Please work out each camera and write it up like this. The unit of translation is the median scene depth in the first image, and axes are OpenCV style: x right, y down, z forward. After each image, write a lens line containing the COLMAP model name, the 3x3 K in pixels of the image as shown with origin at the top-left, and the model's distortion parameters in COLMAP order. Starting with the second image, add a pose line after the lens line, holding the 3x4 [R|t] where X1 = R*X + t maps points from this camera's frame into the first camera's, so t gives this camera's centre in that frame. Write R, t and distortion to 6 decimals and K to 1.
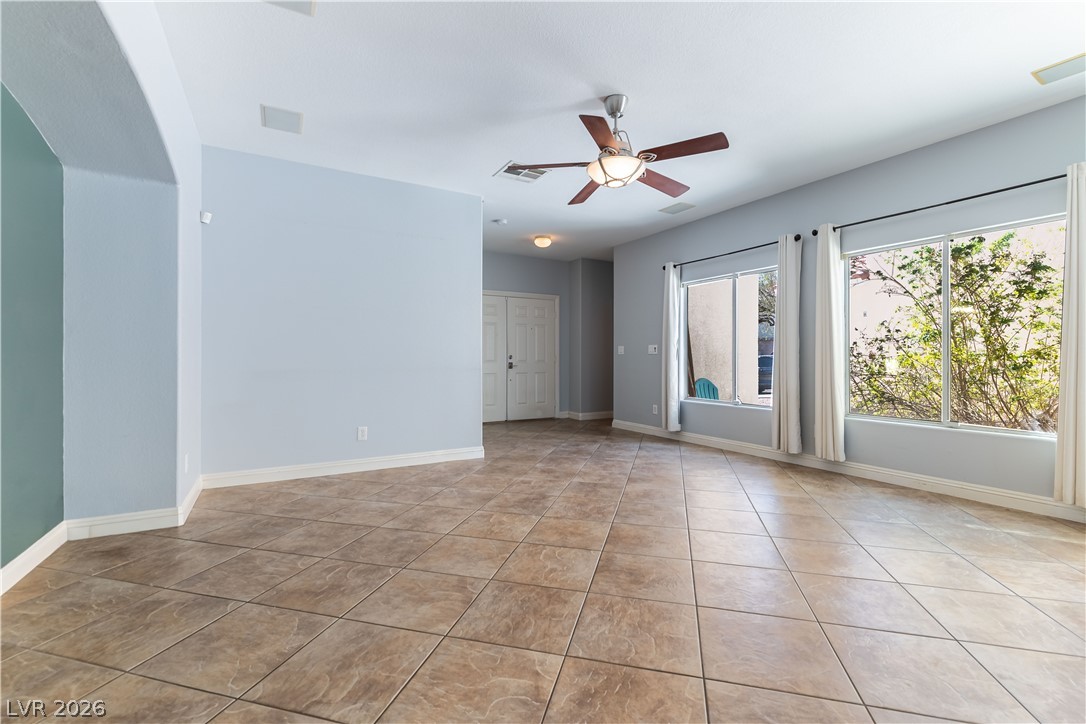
lens RADIAL K [[466.8, 0, 546.5], [0, 466.8, 356.5], [0, 0, 1]] dist [-0.000563, -0.000045]
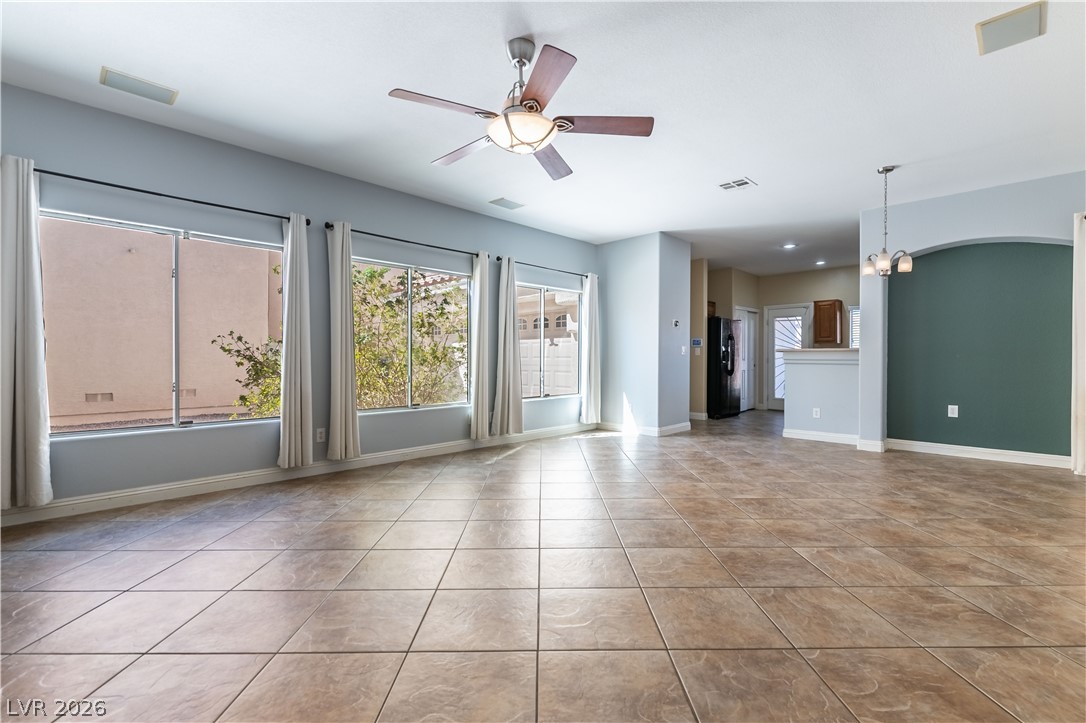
lens RADIAL K [[477.3, 0, 548.9], [0, 477.3, 361.2], [0, 0, 1]] dist [0.001961, -0.000630]
pose [[-0.264126, -0.008428, 0.964451, -0.688019], [-0.004818, 0.999961, 0.007419, 0.002125], [-0.964476, -0.002687, -0.264156, 1.174498]]
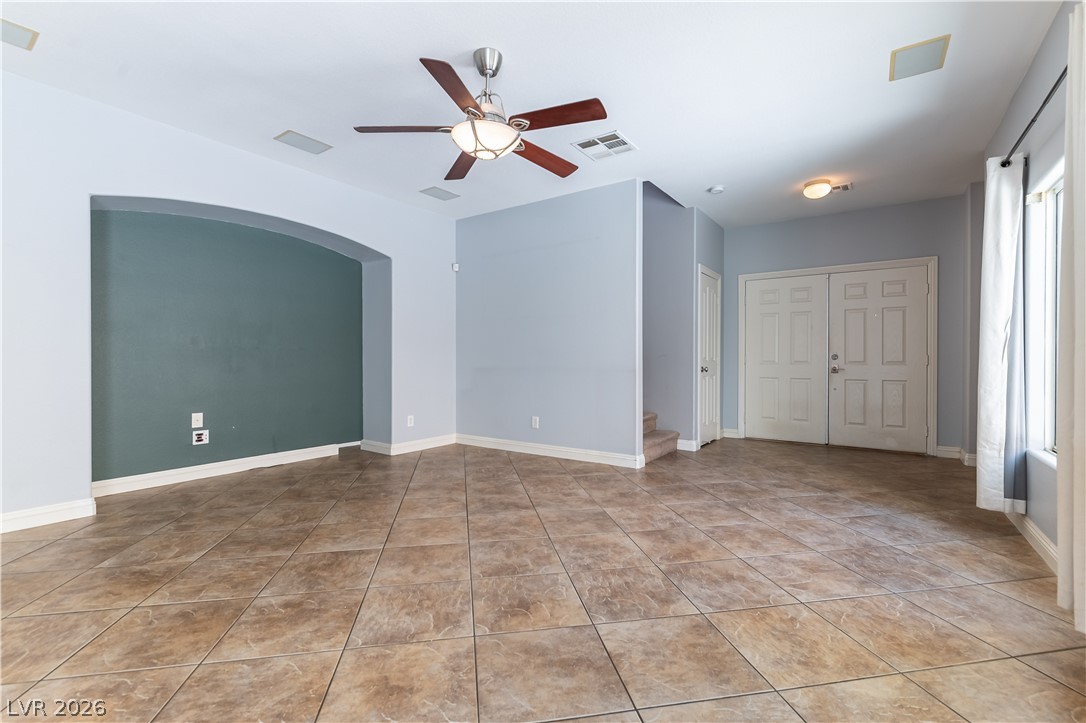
lens RADIAL K [[477.3, 0, 548.9], [0, 477.3, 361.2], [0, 0, 1]] dist [0.001961, -0.000630]
pose [[0.428591, 0.004495, -0.903487, 0.991314], [0.003705, 0.999970, 0.006733, 0.003719], [0.903491, -0.006233, 0.428562, 0.723256]]
